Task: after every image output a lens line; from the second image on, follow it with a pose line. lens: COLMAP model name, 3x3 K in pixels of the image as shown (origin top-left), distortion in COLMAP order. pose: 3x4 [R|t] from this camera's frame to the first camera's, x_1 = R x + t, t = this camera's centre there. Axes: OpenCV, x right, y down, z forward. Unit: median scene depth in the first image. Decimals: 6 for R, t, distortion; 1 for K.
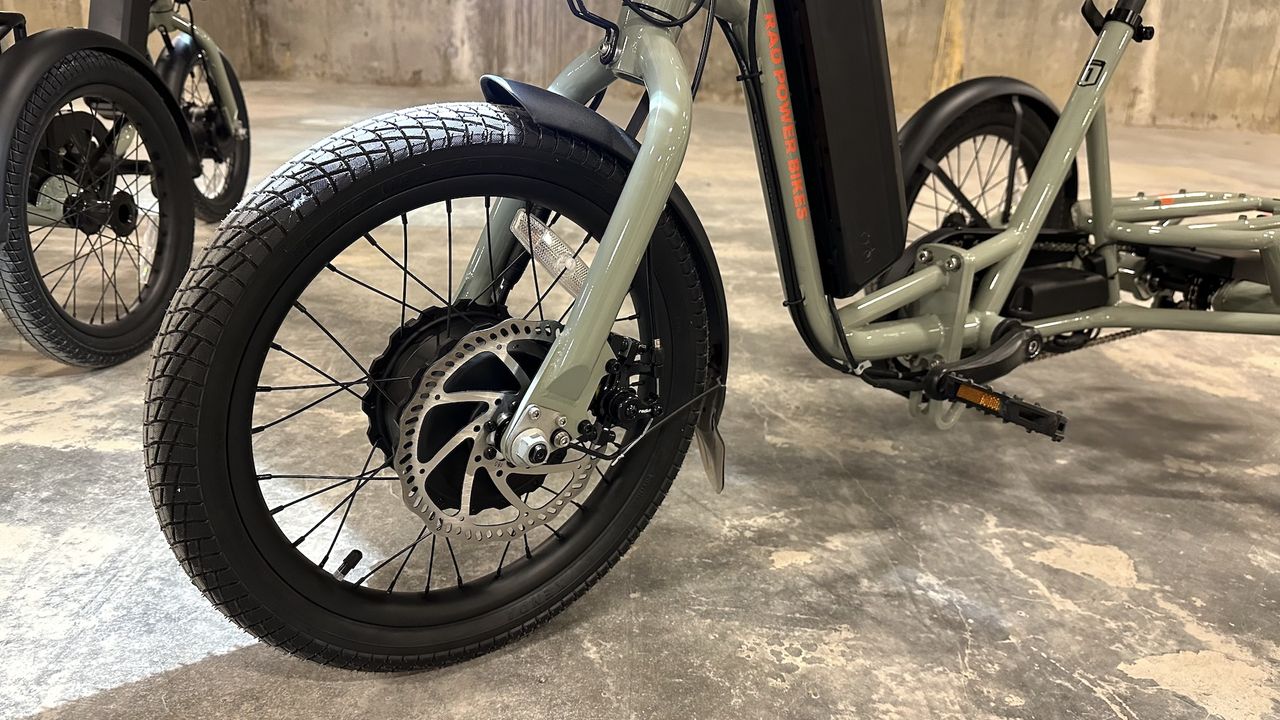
lens RADIAL K [[886.7, 0, 640.0], [0, 886.7, 360.0], [0, 0, 1]] dist [0.130751, -0.189026]
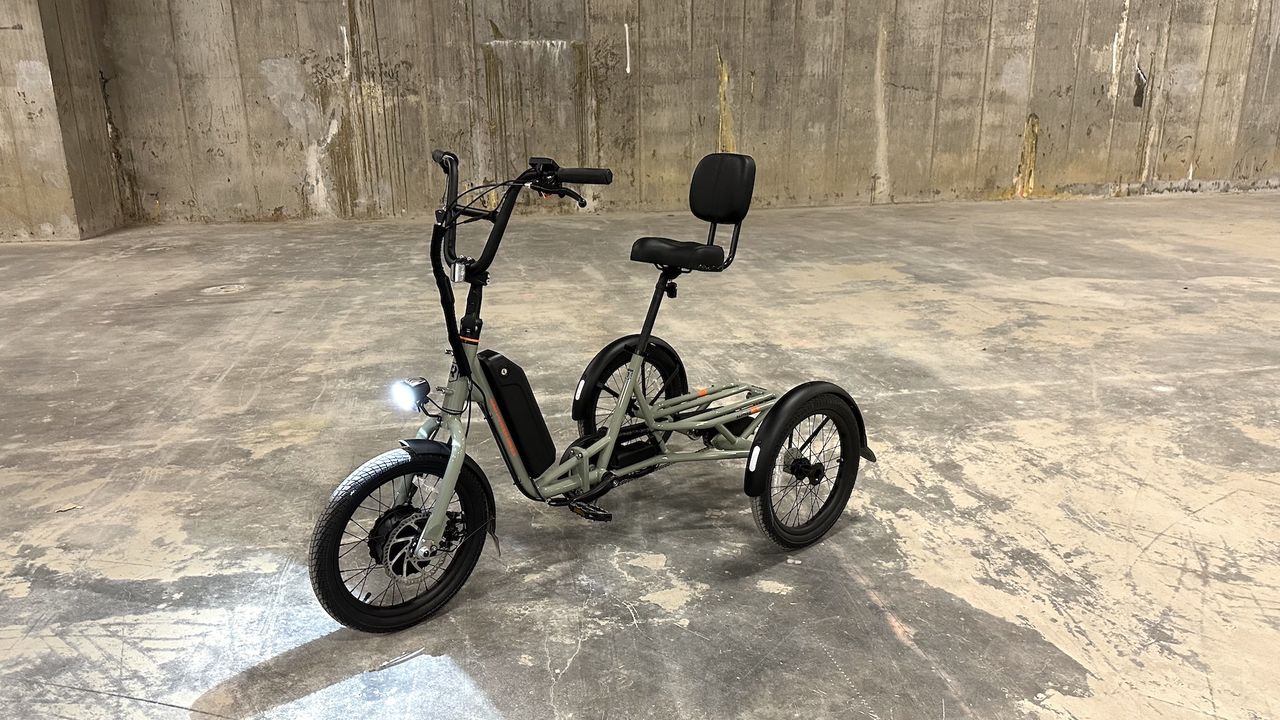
lens RADIAL K [[886.7, 0, 640.0], [0, 886.7, 360.0], [0, 0, 1]] dist [0.130751, -0.189026]
pose [[0.984143, -0.103146, 0.144306, 0.161937], [0.110251, 0.993011, -0.042114, -0.242563], [-0.138954, 0.057356, 0.988636, -1.540437]]
